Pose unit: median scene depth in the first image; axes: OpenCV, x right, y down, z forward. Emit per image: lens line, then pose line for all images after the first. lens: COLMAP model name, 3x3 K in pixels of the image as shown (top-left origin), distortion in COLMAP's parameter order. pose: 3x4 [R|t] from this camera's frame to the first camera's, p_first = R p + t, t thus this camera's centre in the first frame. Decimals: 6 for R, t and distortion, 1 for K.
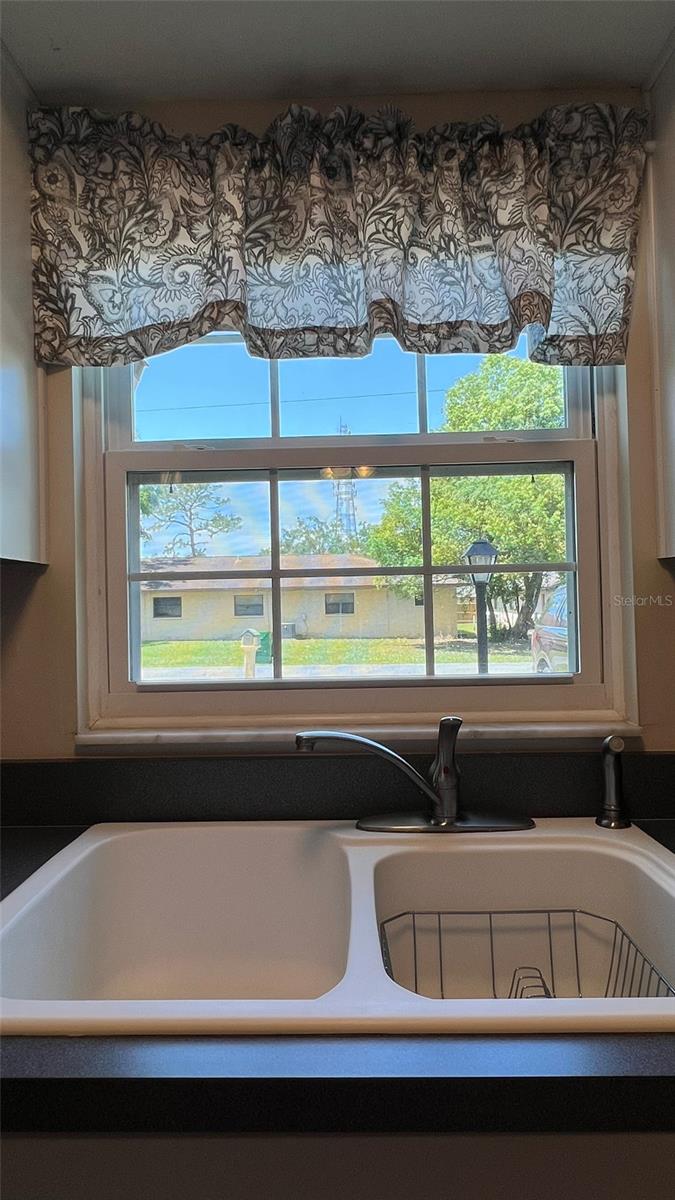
lens RADIAL K [[748.5, 0, 340.8], [0, 748.5, 601.7], [0, 0, 1]] dist [-0.001831, 0.000461]
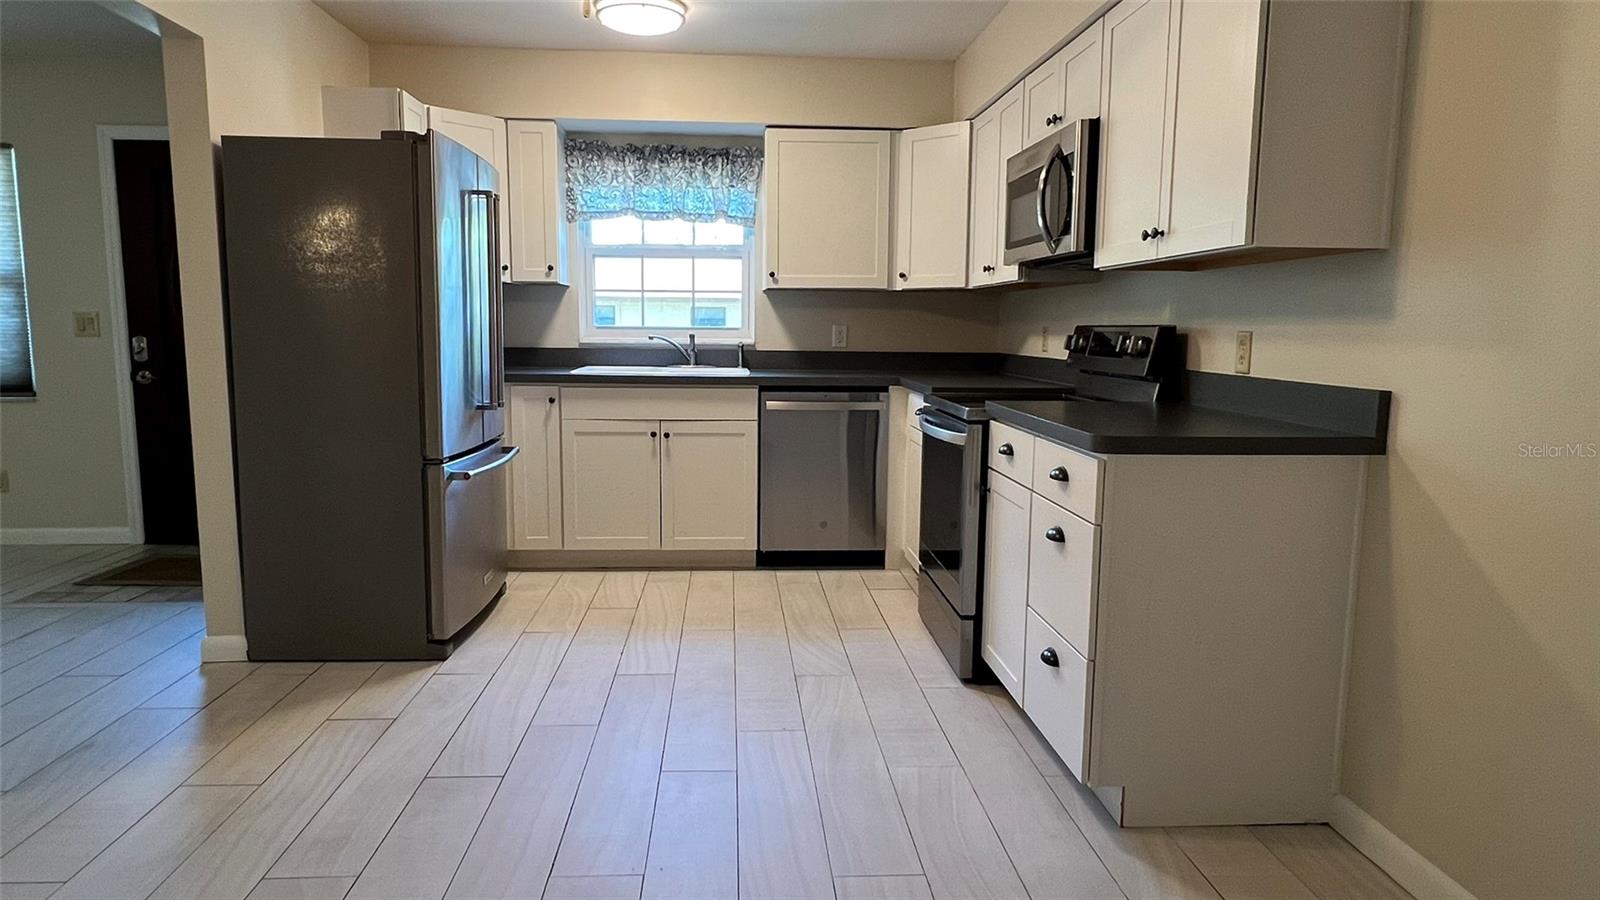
lens RADIAL K [[998.0, 0, 783.5], [0, 998.0, 450.0], [0, 0, 1]] dist [-0.001831, 0.000461]
pose [[0.998565, 0.023160, 0.048279, 0.321372], [-0.029019, 0.991804, 0.124427, 0.087226], [-0.045001, -0.125650, 0.991053, -3.316720]]
